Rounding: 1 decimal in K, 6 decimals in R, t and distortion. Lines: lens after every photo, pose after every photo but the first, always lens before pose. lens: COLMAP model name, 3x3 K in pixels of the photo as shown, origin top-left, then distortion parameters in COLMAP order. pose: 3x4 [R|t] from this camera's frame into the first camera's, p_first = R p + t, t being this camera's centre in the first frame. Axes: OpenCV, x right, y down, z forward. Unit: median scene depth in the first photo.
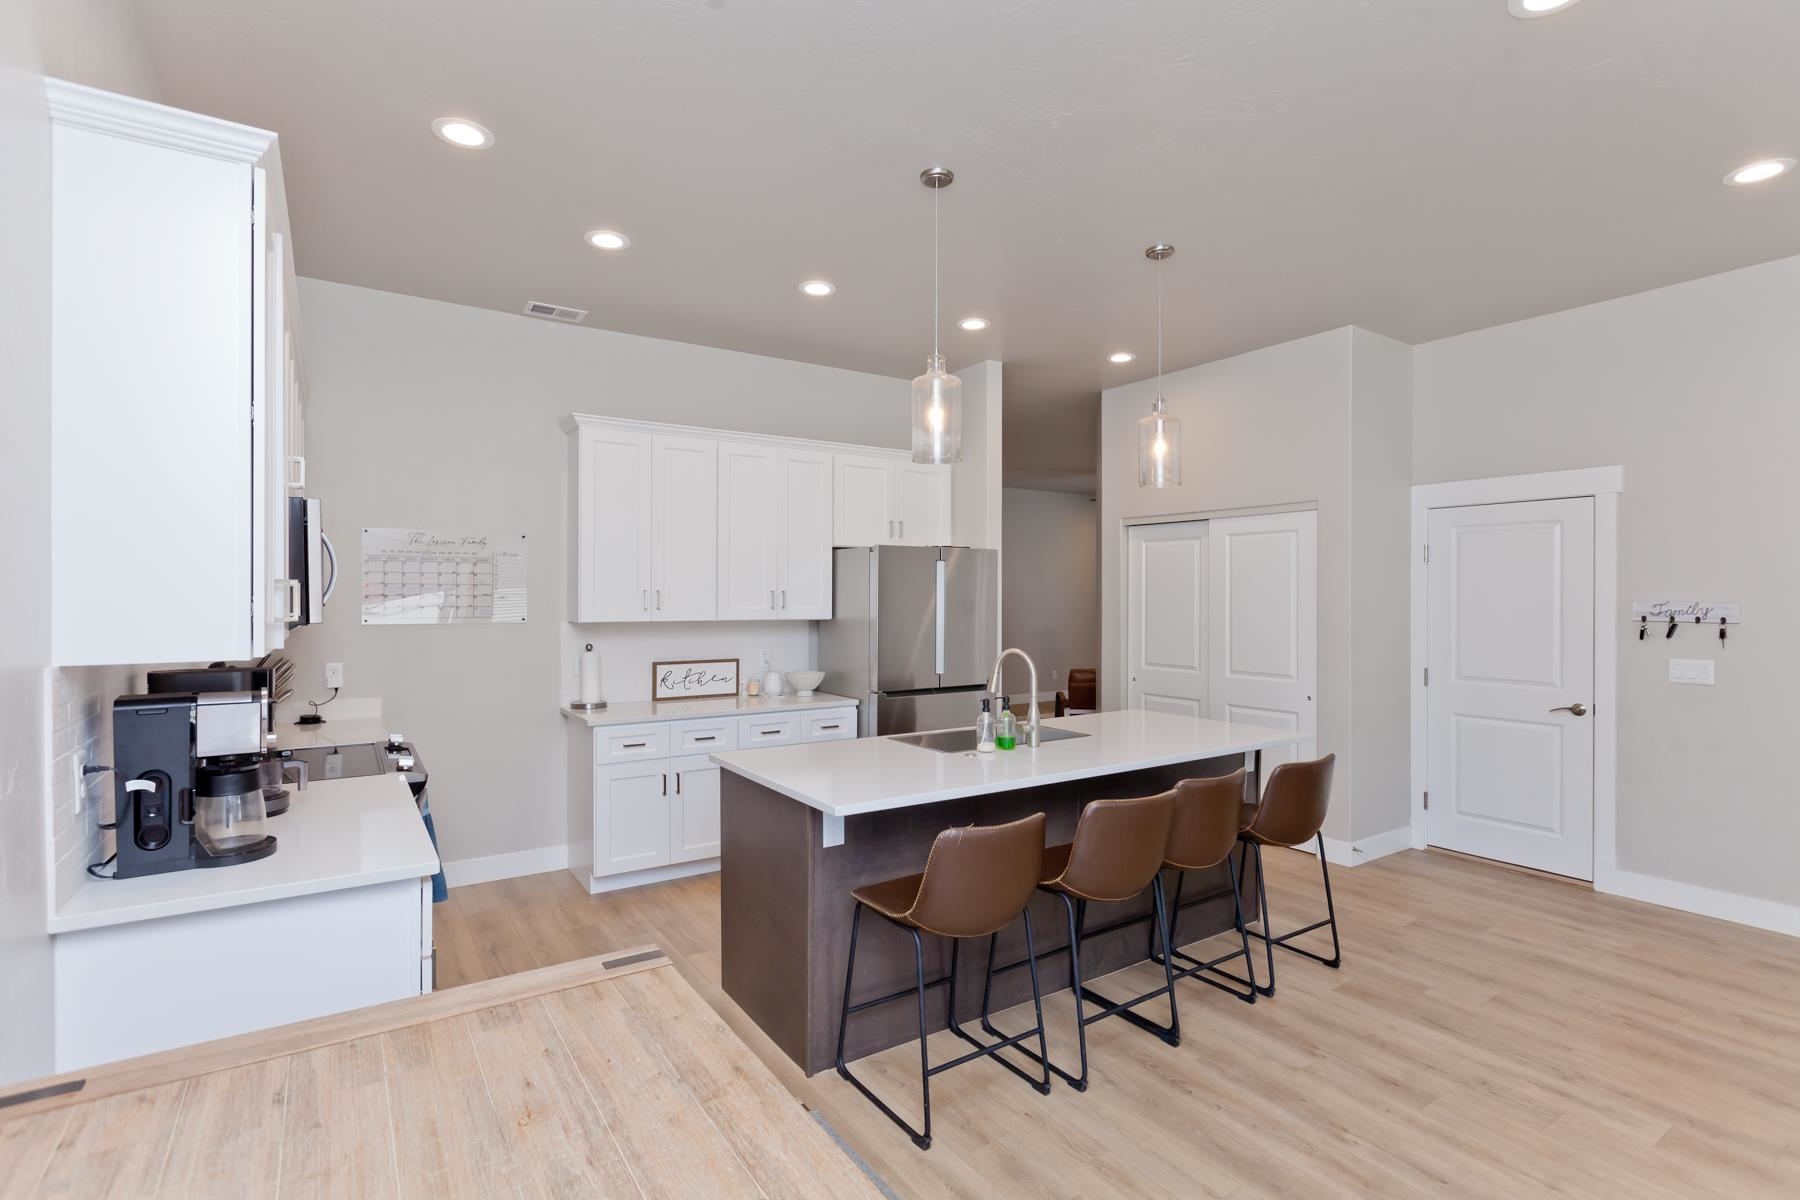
lens RADIAL K [[852.2, 0, 900.0], [0, 852.2, 600.0], [0, 0, 1]] dist [0.000033, -0.000529]
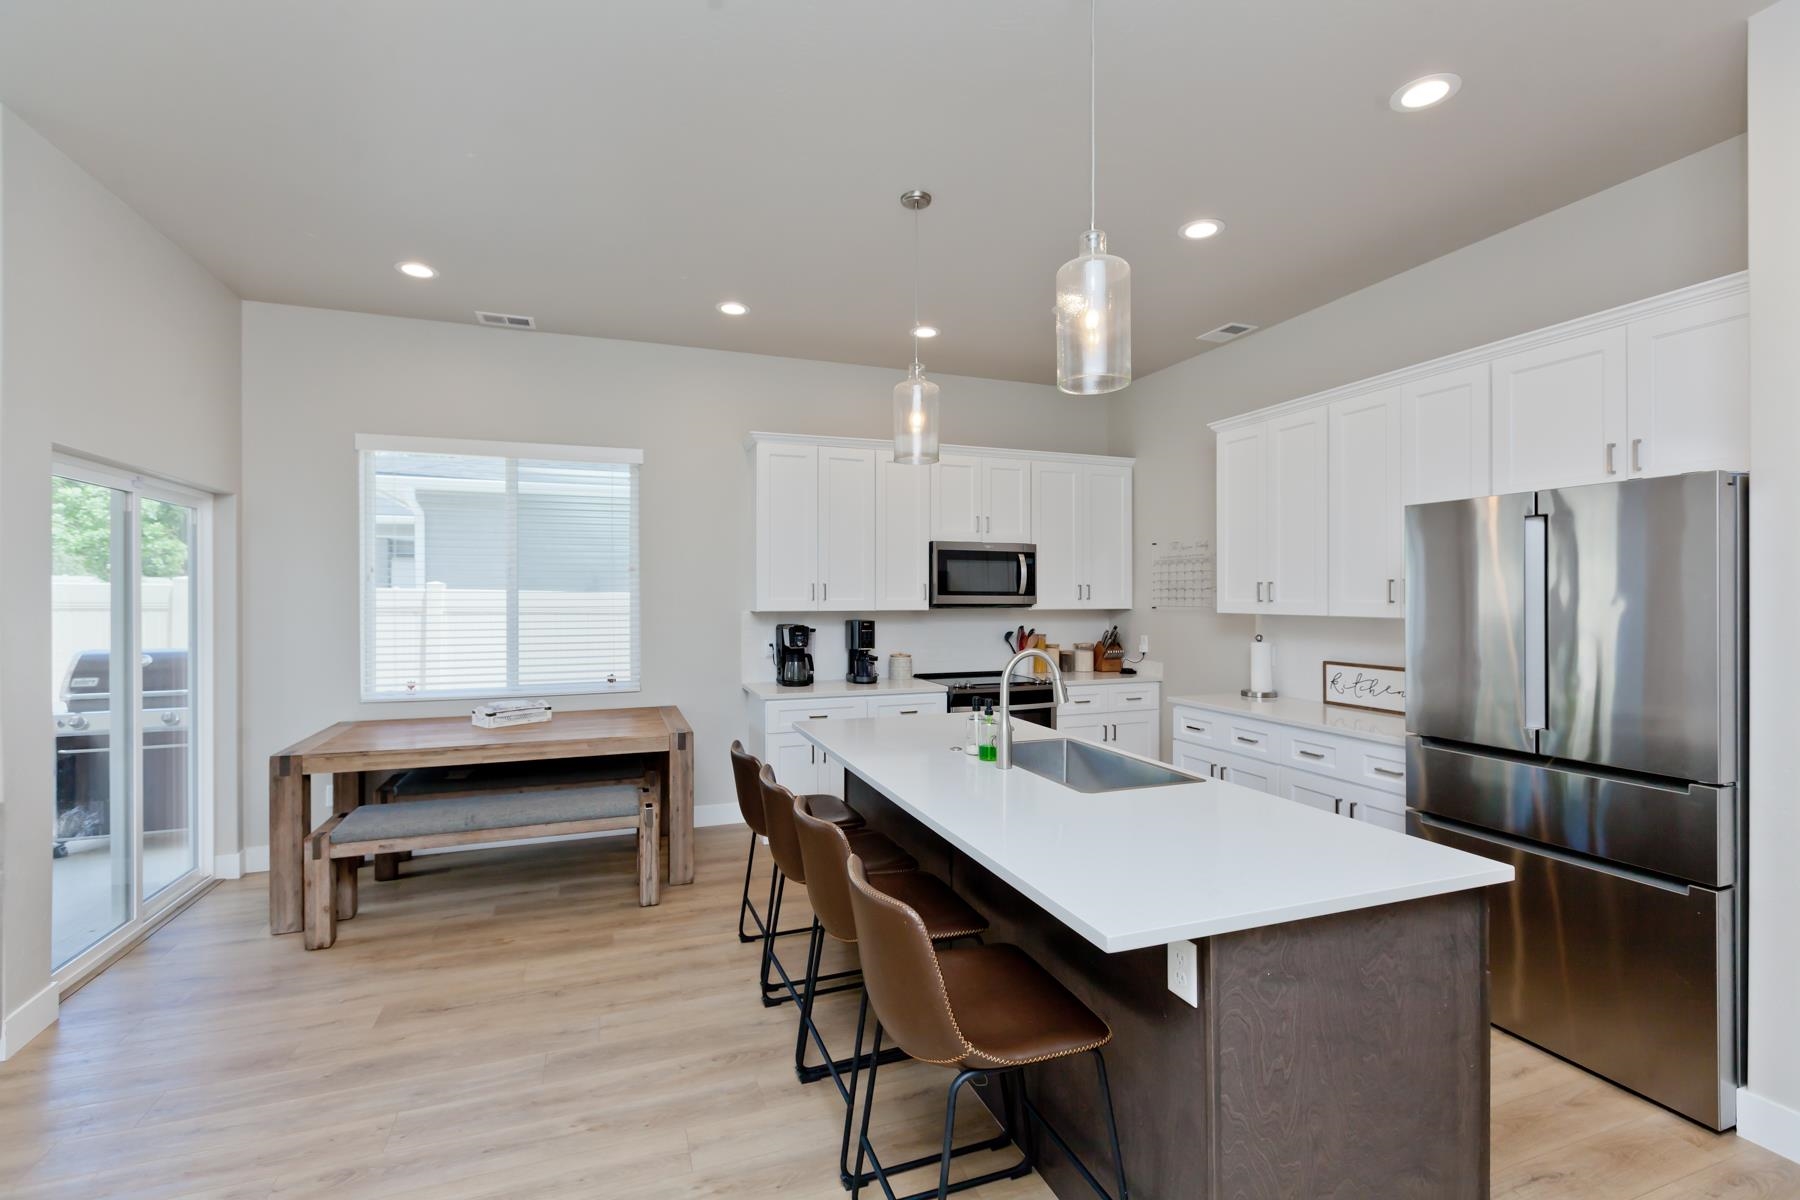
lens RADIAL K [[799.2, 0, 900.4], [0, 799.2, 597.5], [0, 0, 1]] dist [-0.000152, 0.000200]
pose [[-0.229167, 0.002072, -0.973385, 0.775313], [-0.002530, 0.999993, 0.002724, 0.005201], [0.973384, 0.003087, -0.229160, 0.904711]]
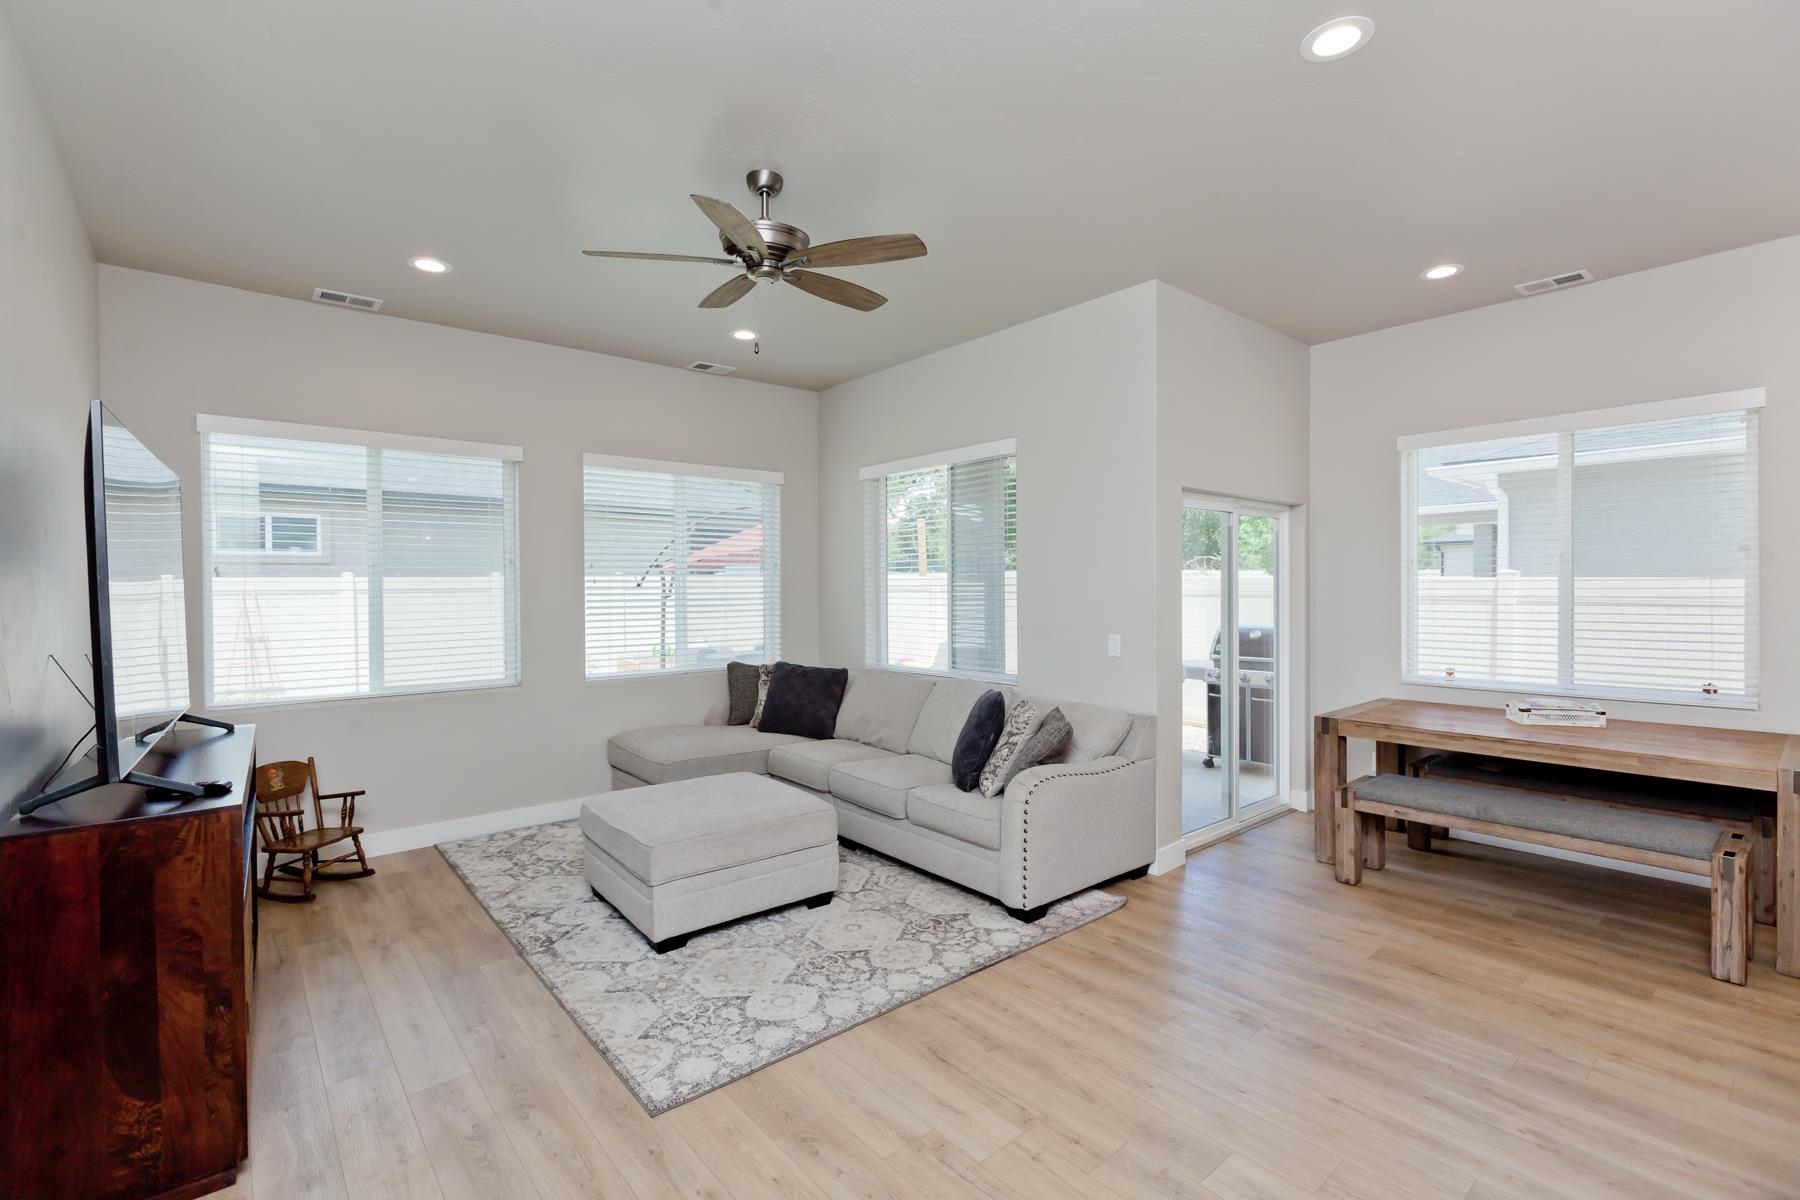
lens RADIAL K [[802.1, 0, 898.8], [0, 802.1, 598.0], [0, 0, 1]] dist [0.001123, 0.000337]
pose [[-0.993438, 0.007864, -0.114102, 0.764353], [0.006135, 0.999861, 0.015491, 0.003529], [0.114208, 0.014689, -0.993348, 1.038027]]
